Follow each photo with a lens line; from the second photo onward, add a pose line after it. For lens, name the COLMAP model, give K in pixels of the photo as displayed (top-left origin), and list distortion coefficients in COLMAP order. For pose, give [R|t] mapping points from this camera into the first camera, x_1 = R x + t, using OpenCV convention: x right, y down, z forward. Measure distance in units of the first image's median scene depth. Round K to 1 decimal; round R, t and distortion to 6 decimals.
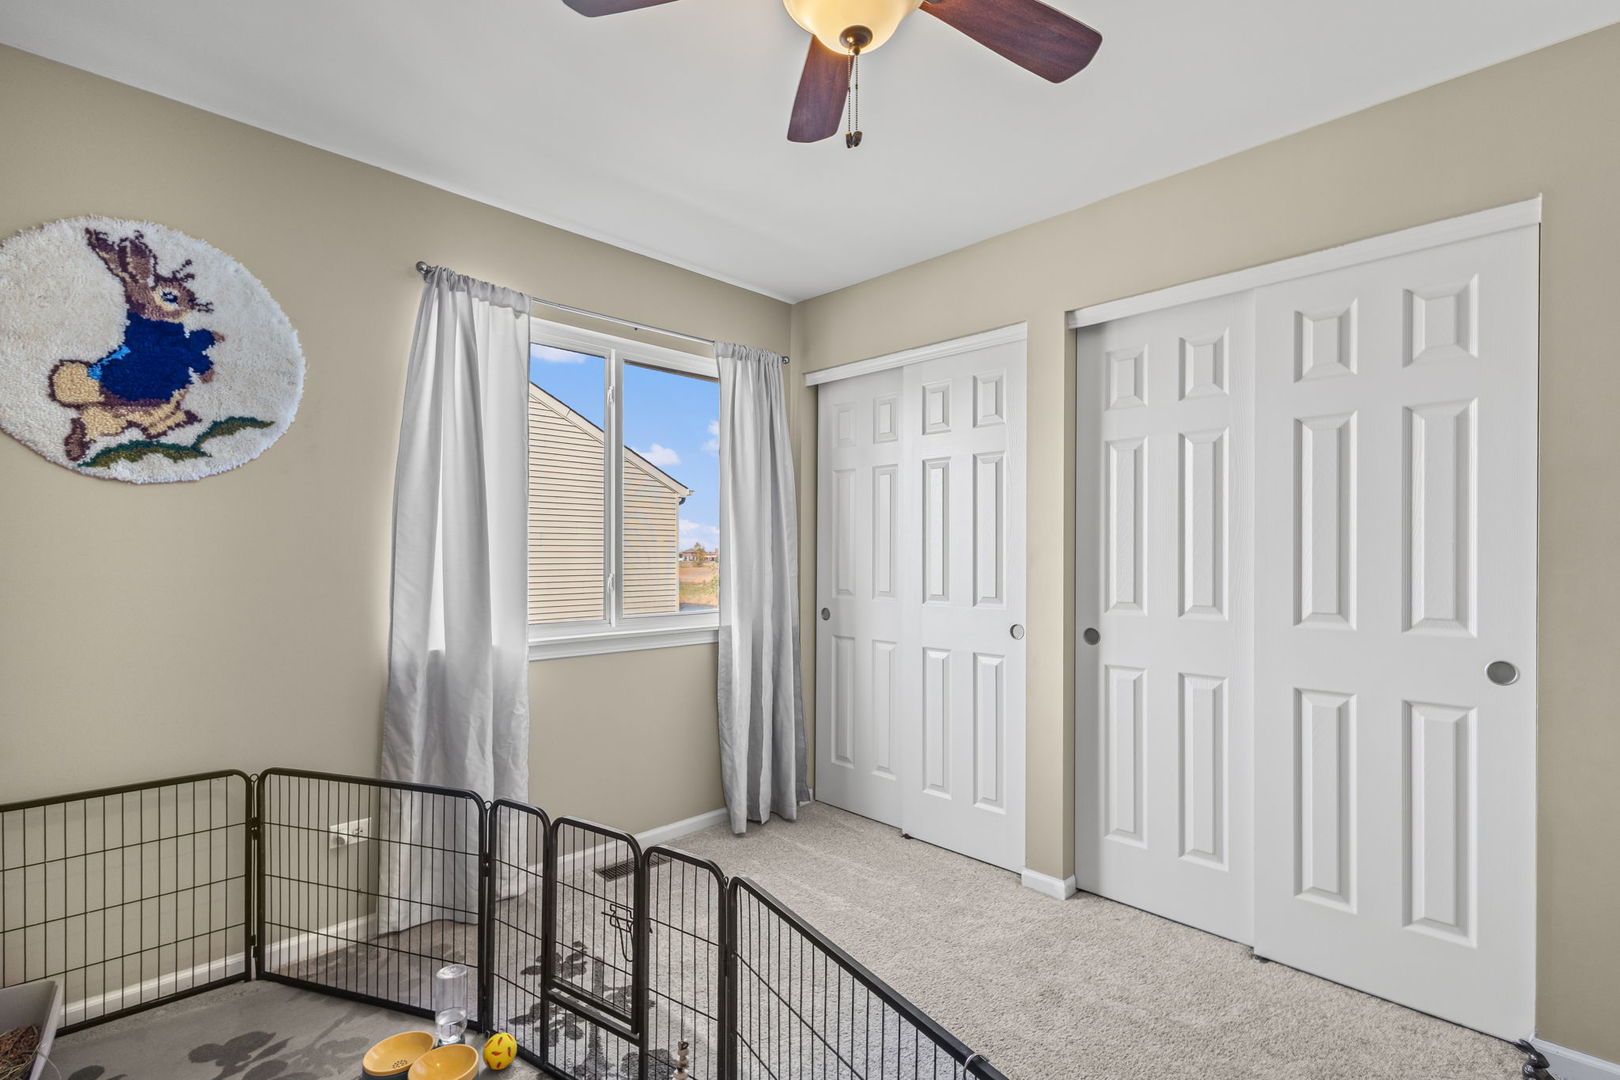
lens RADIAL K [[750.1, 0, 807.7], [0, 750.1, 552.4], [0, 0, 1]] dist [0.015395, -0.000688]
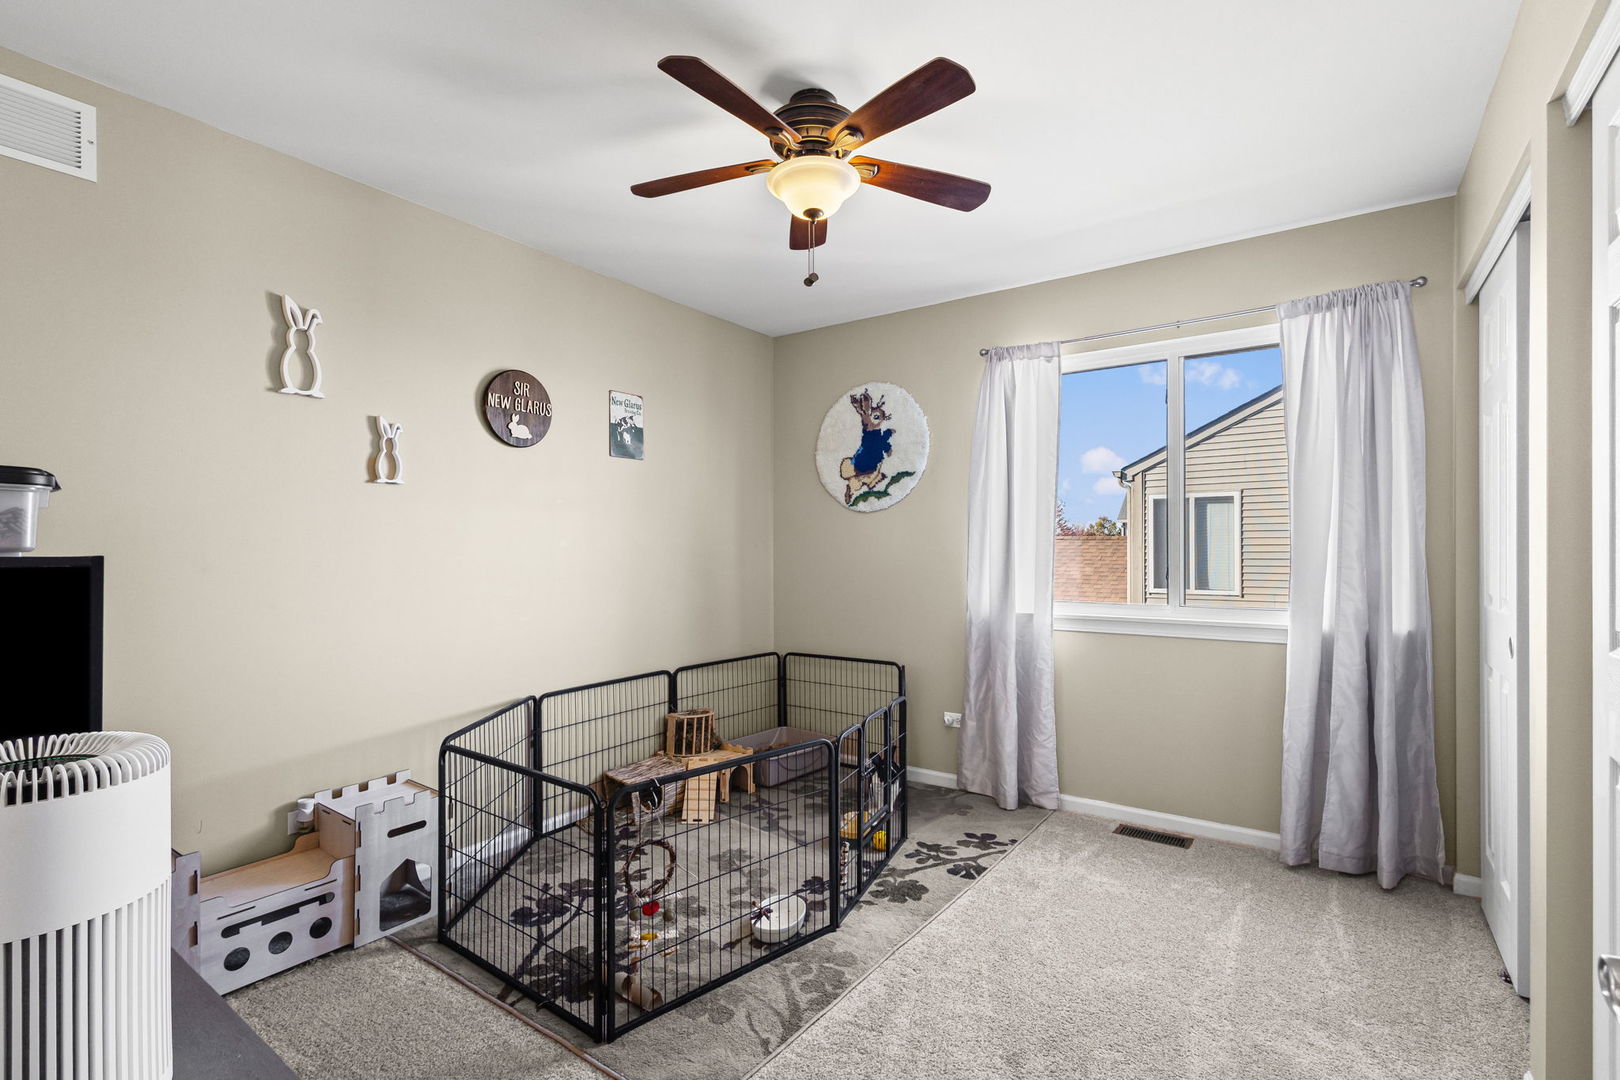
lens RADIAL K [[750.1, 0, 805.7], [0, 750.1, 546.1], [0, 0, 1]] dist [0.015395, -0.000688]
pose [[0.184264, -0.008220, -0.982842, 1.046787], [0.007094, 0.999950, -0.007033, 0.012987], [0.982851, -0.005676, 0.184313, 0.457611]]
